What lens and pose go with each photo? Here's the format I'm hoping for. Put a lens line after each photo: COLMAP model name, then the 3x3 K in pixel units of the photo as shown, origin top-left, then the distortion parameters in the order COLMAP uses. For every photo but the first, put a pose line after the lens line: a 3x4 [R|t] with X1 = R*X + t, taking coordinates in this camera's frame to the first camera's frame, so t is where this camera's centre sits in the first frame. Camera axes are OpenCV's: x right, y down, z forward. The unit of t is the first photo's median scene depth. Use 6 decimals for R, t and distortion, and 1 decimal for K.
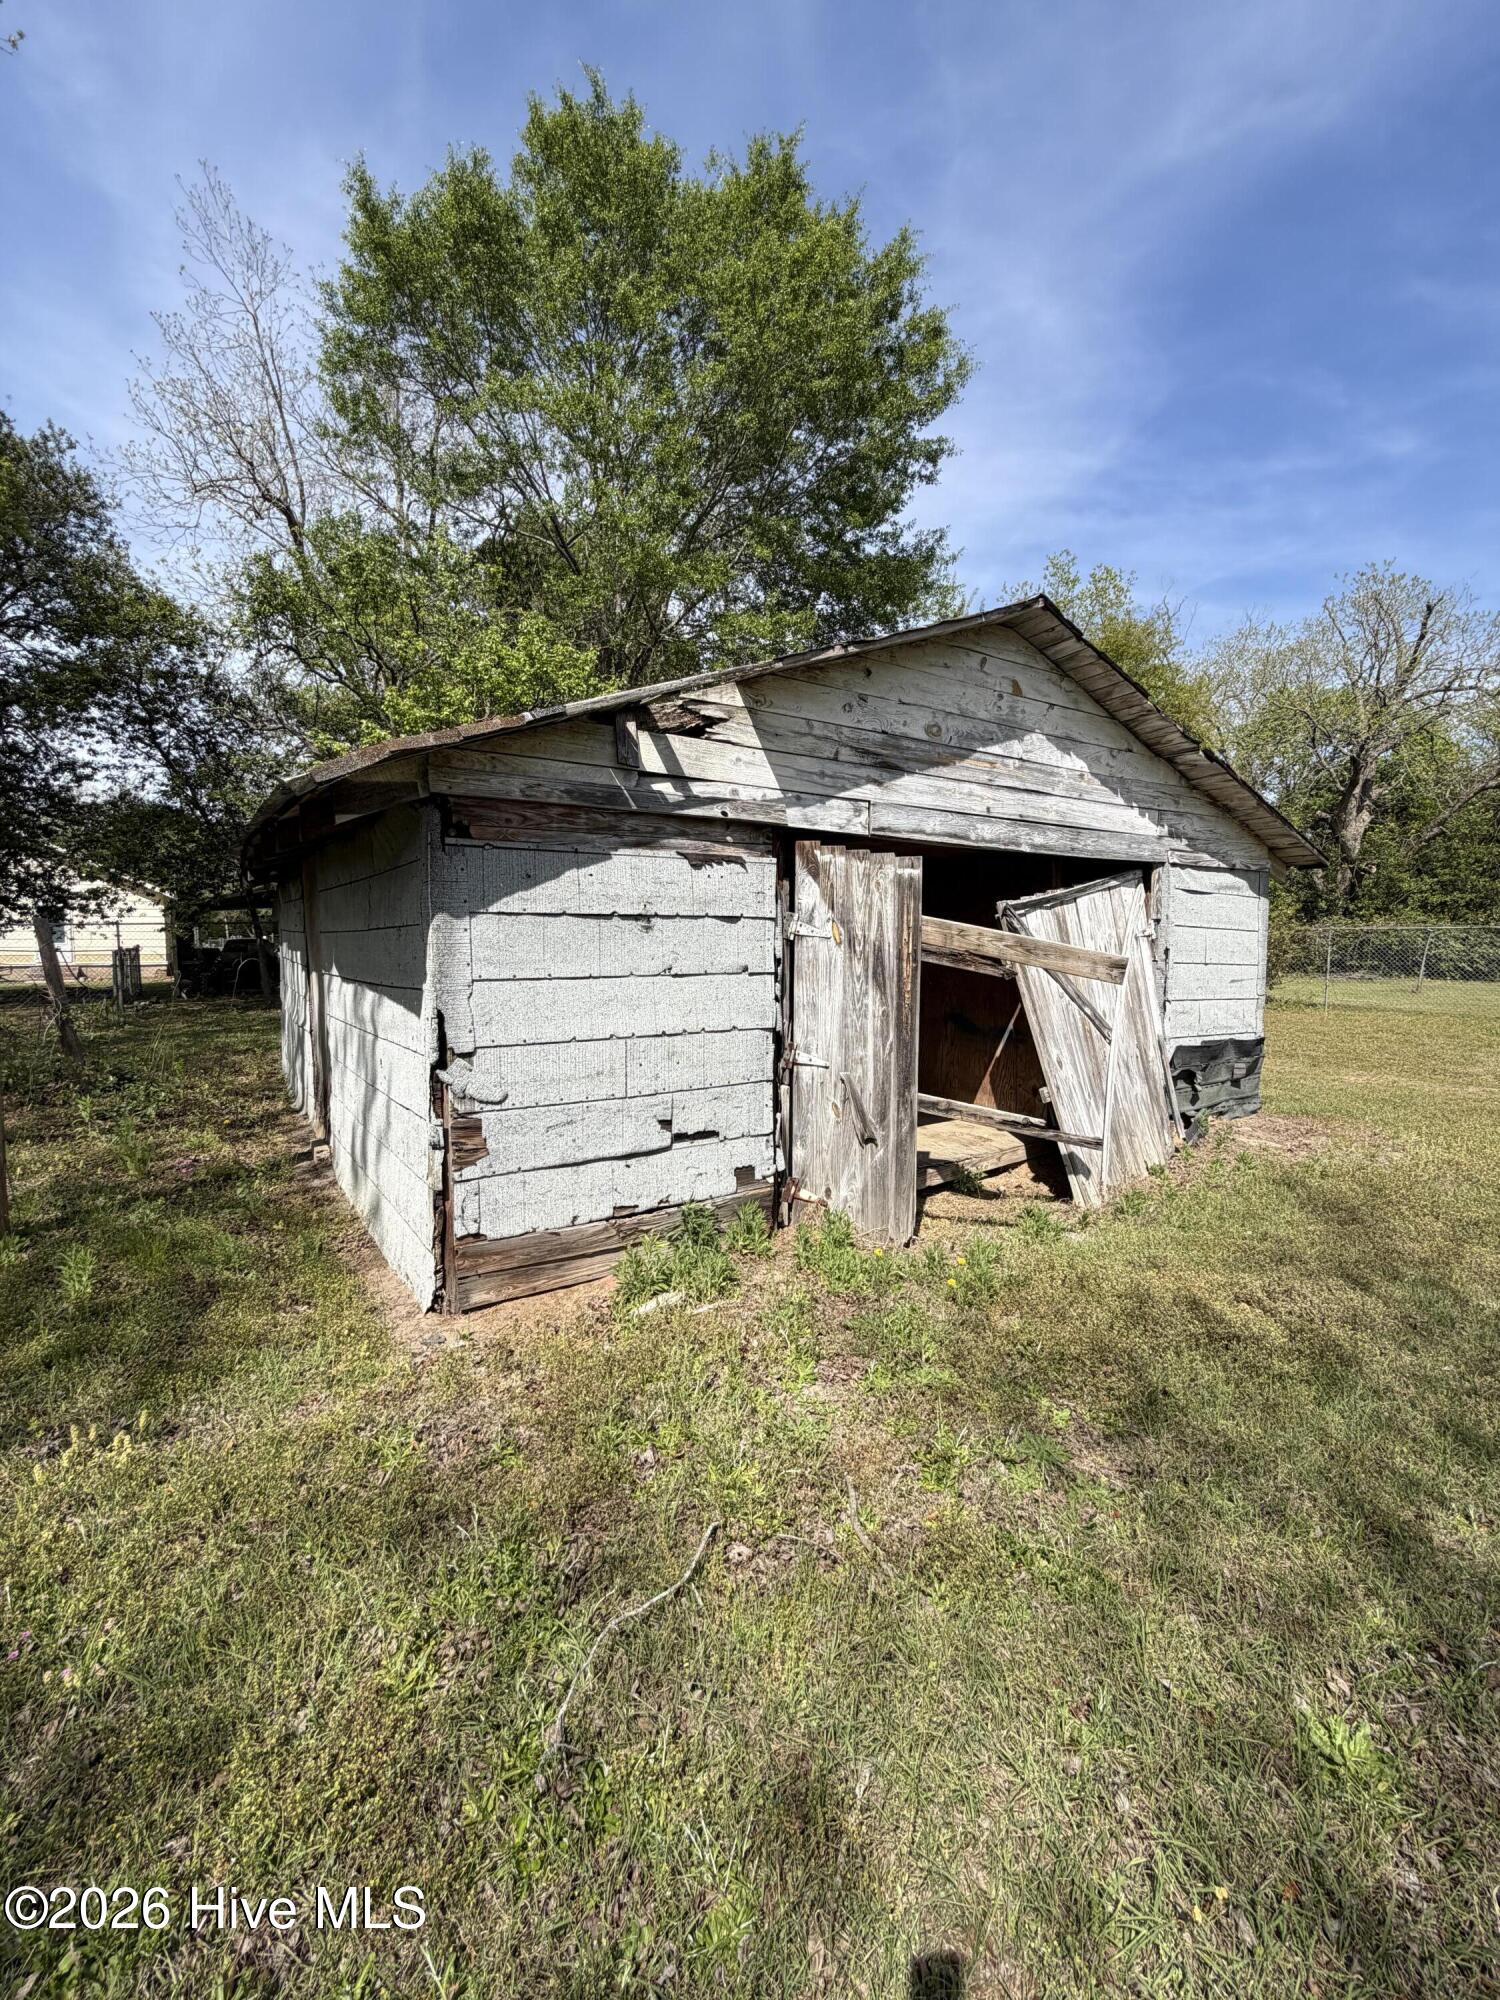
lens RADIAL K [[794.8, 0, 749.5], [0, 794.8, 989.2], [0, 0, 1]] dist [-0.000815, -0.000130]
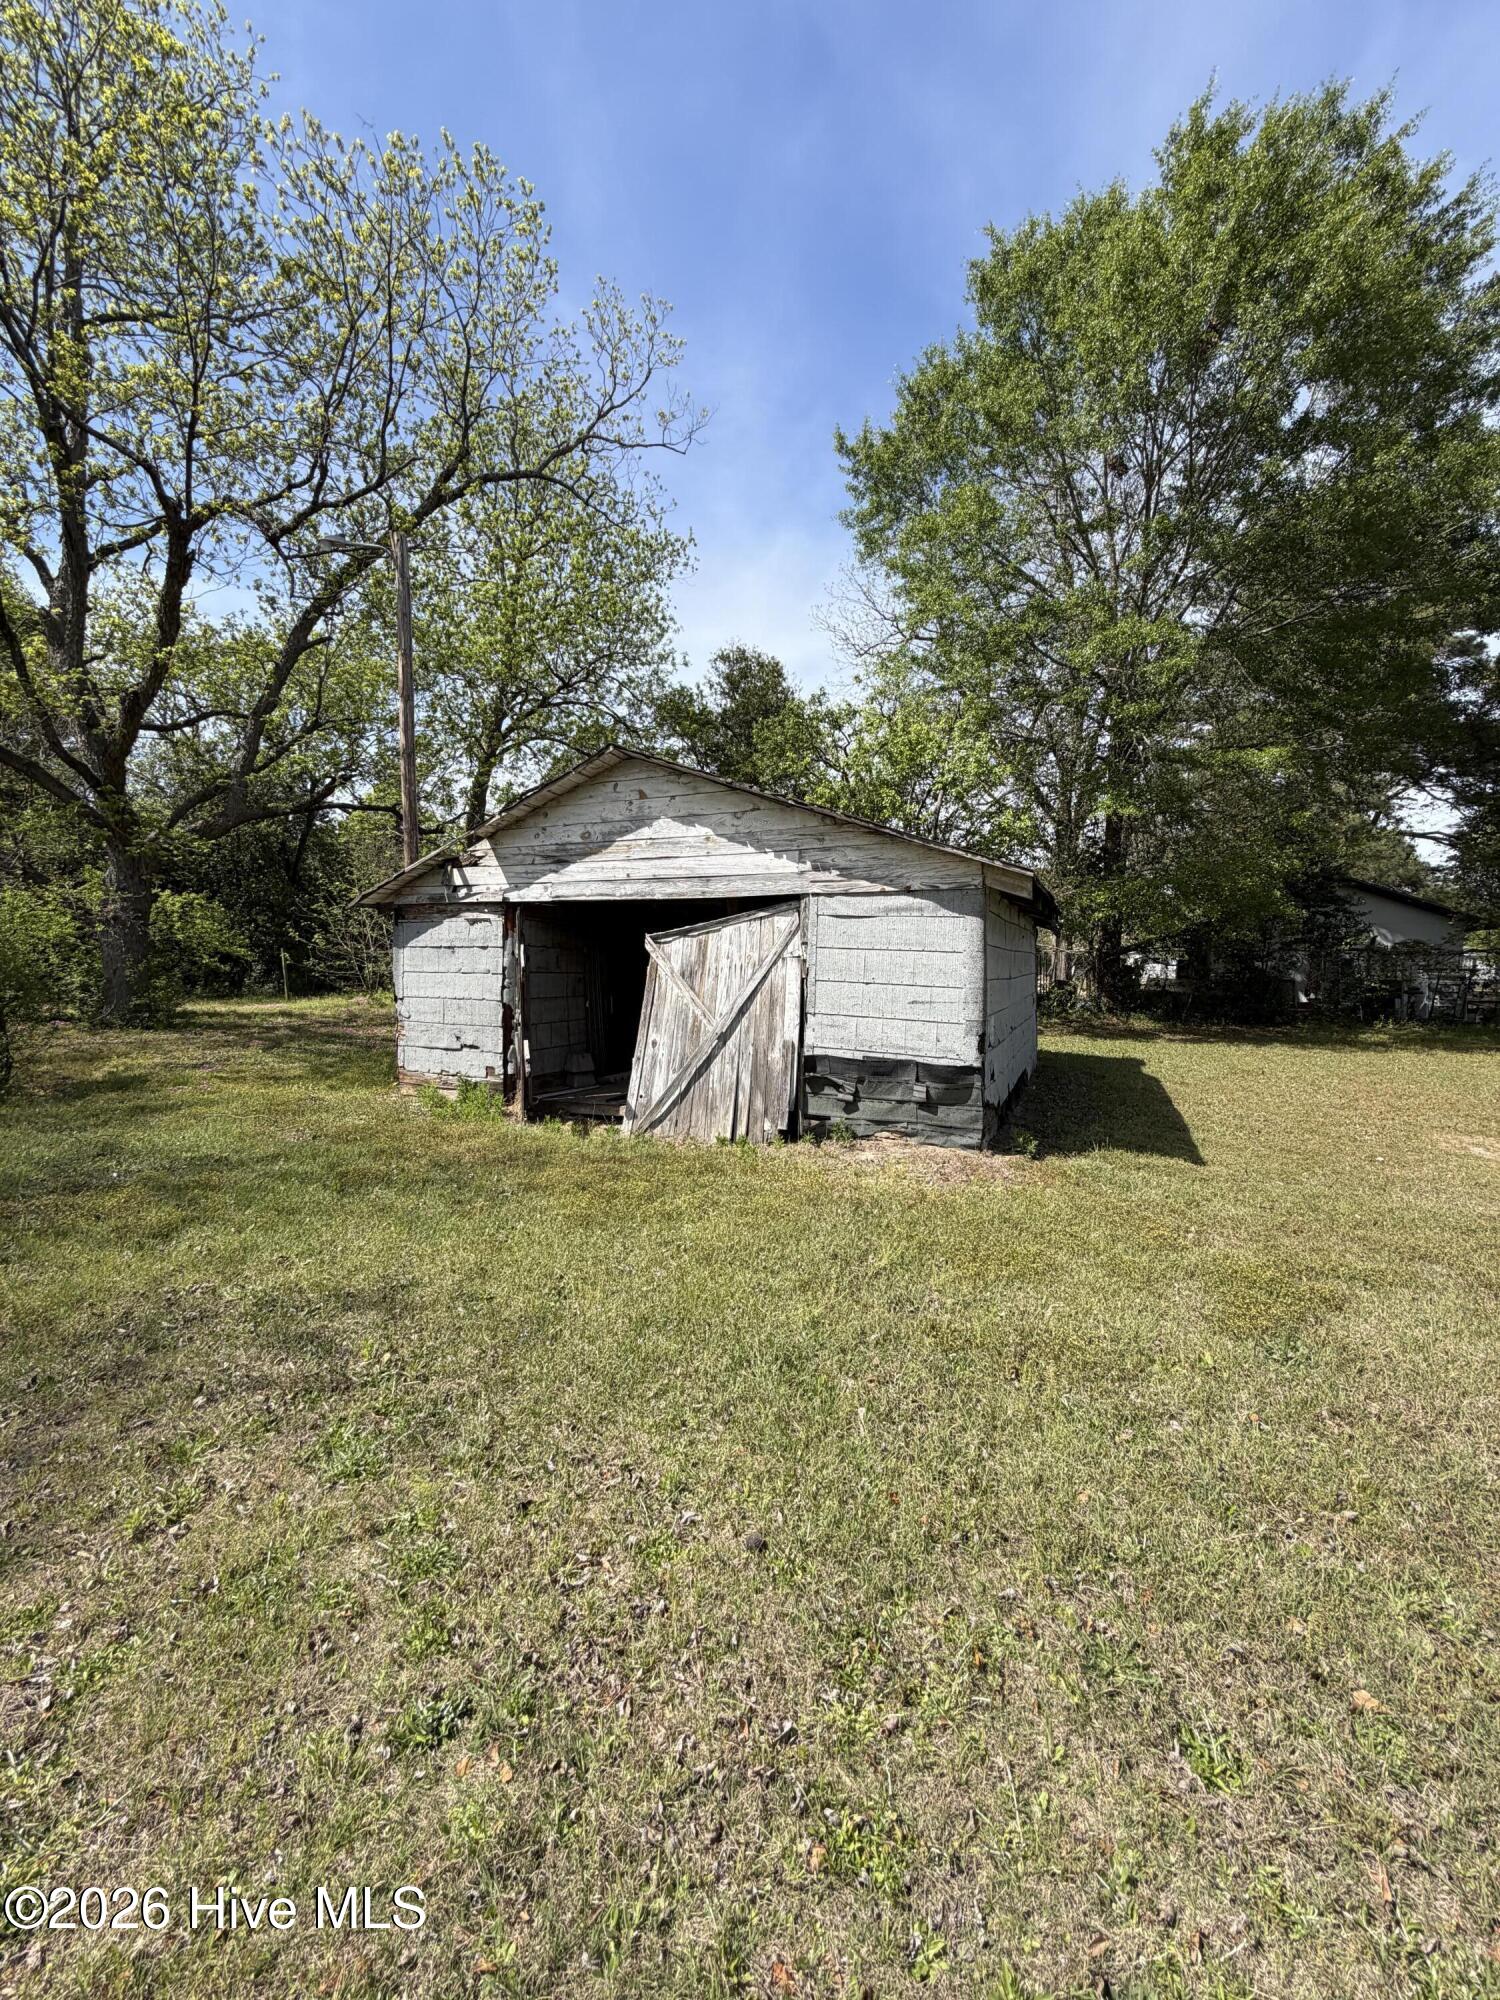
lens RADIAL K [[794.8, 0, 749.5], [0, 794.8, 989.2], [0, 0, 1]] dist [-0.000815, -0.000130]
pose [[0.529897, 0.032586, -0.847436, 1.690655], [-0.063038, 0.998011, -0.001041, -0.015519], [0.845716, 0.053972, 0.530897, 0.369653]]
